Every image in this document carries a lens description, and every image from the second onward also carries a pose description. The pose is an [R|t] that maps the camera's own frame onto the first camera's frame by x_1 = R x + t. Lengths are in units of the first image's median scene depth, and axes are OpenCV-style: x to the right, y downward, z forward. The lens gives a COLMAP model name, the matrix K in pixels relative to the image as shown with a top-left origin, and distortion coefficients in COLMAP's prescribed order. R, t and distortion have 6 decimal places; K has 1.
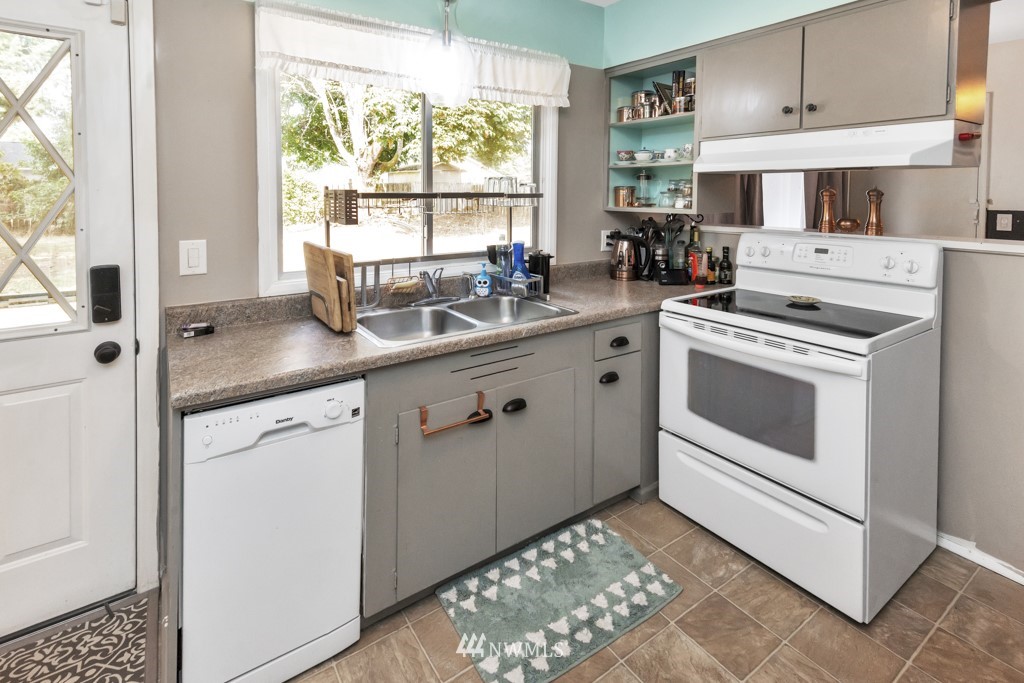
lens RADIAL K [[476.5, 0, 511.8], [0, 476.5, 323.3], [0, 0, 1]] dist [0.003046, -0.000370]
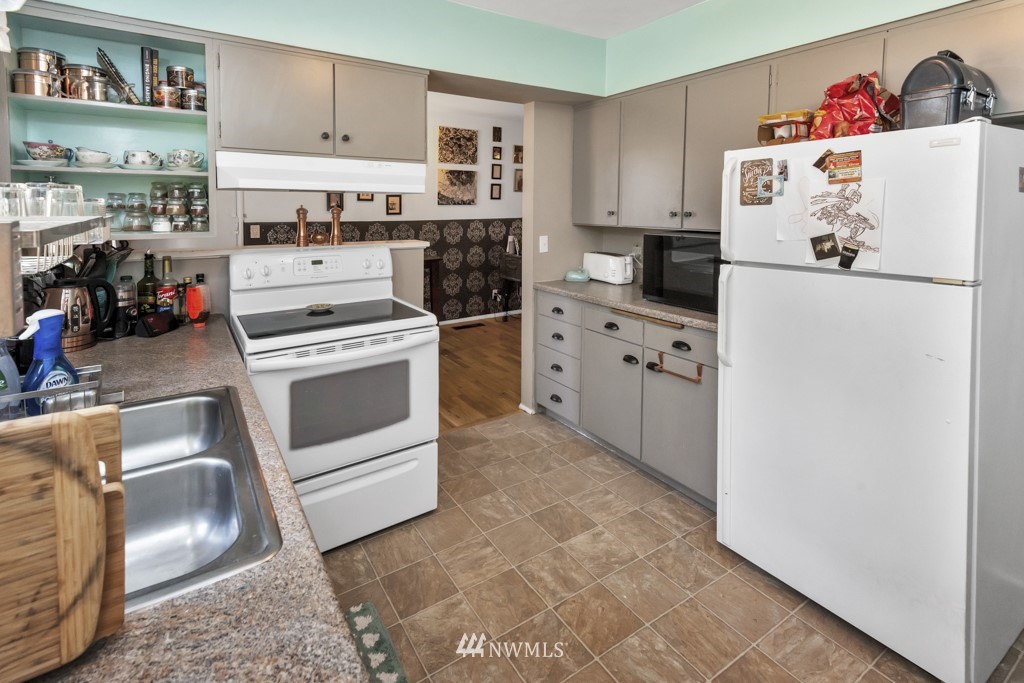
lens RADIAL K [[472.6, 0, 512.0], [0, 472.6, 341.5], [0, 0, 1]] dist [0.002002, -0.000073]
pose [[0.009426, -0.273476, 0.961833, -0.454160], [0.262601, 0.928792, 0.261509, -0.140749], [-0.964858, 0.250113, 0.080570, 0.481247]]
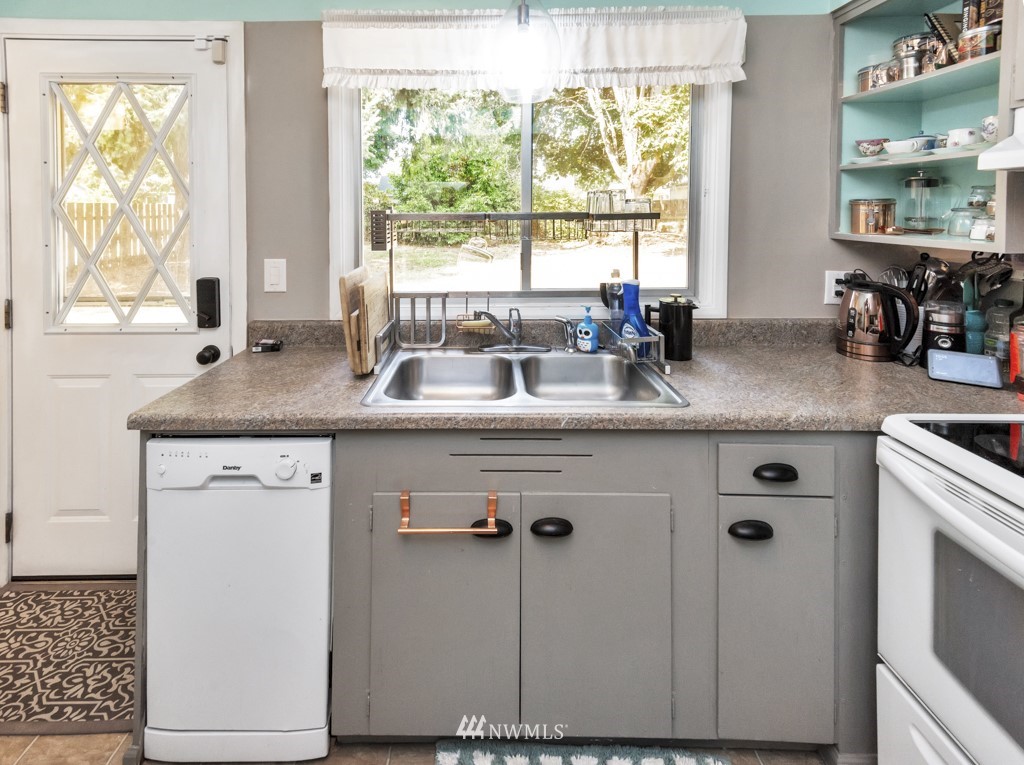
lens RADIAL K [[498.2, 0, 509.4], [0, 498.2, 297.1], [0, 0, 1]] dist [0.027164, -0.017245]
pose [[0.817911, 0.093521, -0.567694, 0.279380], [-0.146696, 0.987987, -0.048594, -0.087588], [0.556329, 0.123024, 0.821804, 0.310457]]
